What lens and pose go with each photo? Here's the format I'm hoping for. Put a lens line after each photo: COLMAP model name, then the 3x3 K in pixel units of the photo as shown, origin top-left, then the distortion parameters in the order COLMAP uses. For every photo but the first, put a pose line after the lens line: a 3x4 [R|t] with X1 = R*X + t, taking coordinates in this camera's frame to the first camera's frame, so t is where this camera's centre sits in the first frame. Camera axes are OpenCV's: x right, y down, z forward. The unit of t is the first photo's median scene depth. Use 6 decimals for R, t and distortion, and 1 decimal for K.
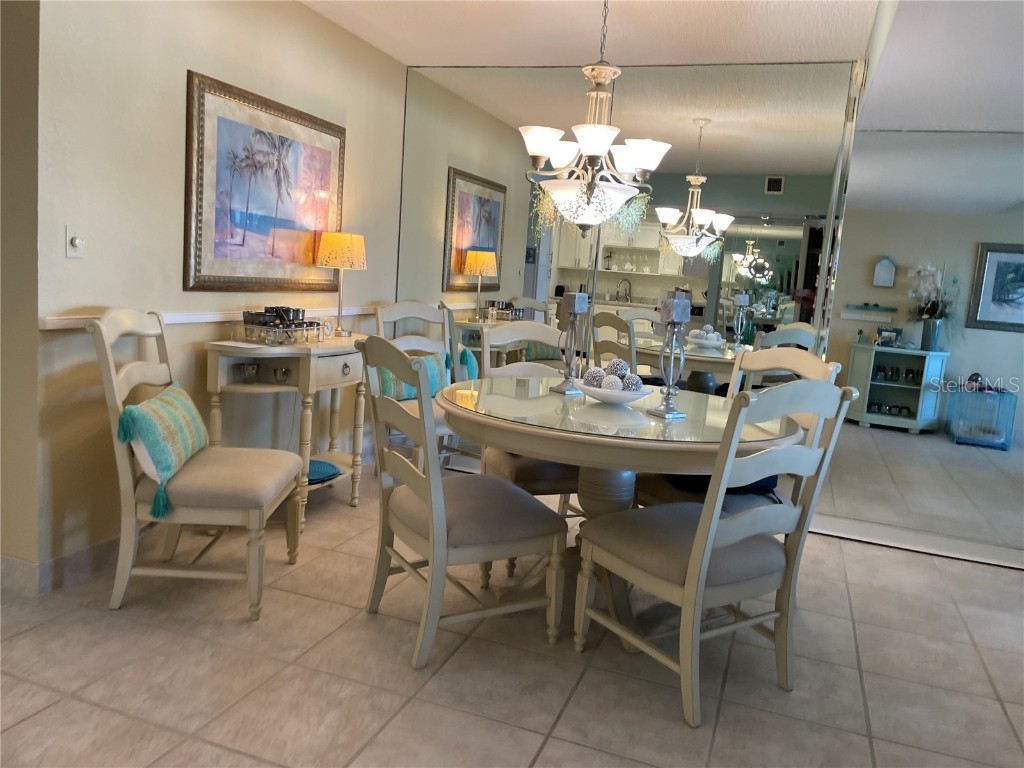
lens RADIAL K [[770.9, 0, 512.5], [0, 770.9, 388.4], [0, 0, 1]] dist [0.099724, -0.128706]
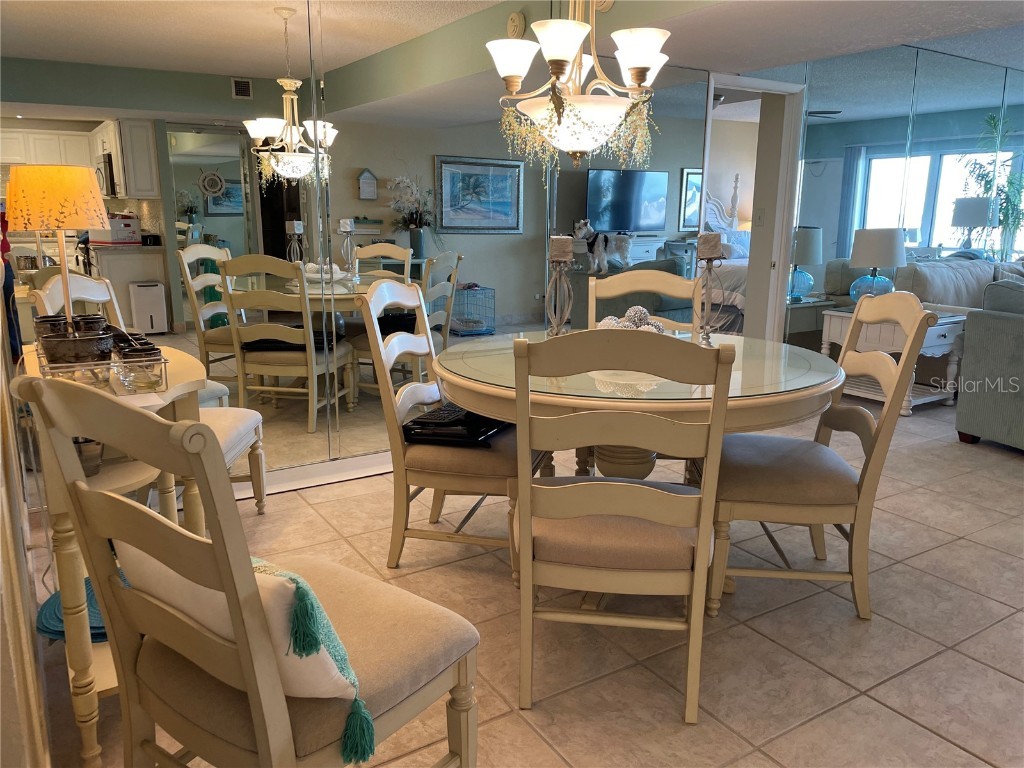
lens RADIAL K [[770.9, 0, 508.1], [0, 770.9, 379.5], [0, 0, 1]] dist [0.099724, -0.128706]
pose [[0.606940, -0.233270, 0.759743, -0.340293], [0.153173, 0.972366, 0.176187, -0.068414], [-0.779848, 0.009437, 0.625898, 0.283899]]
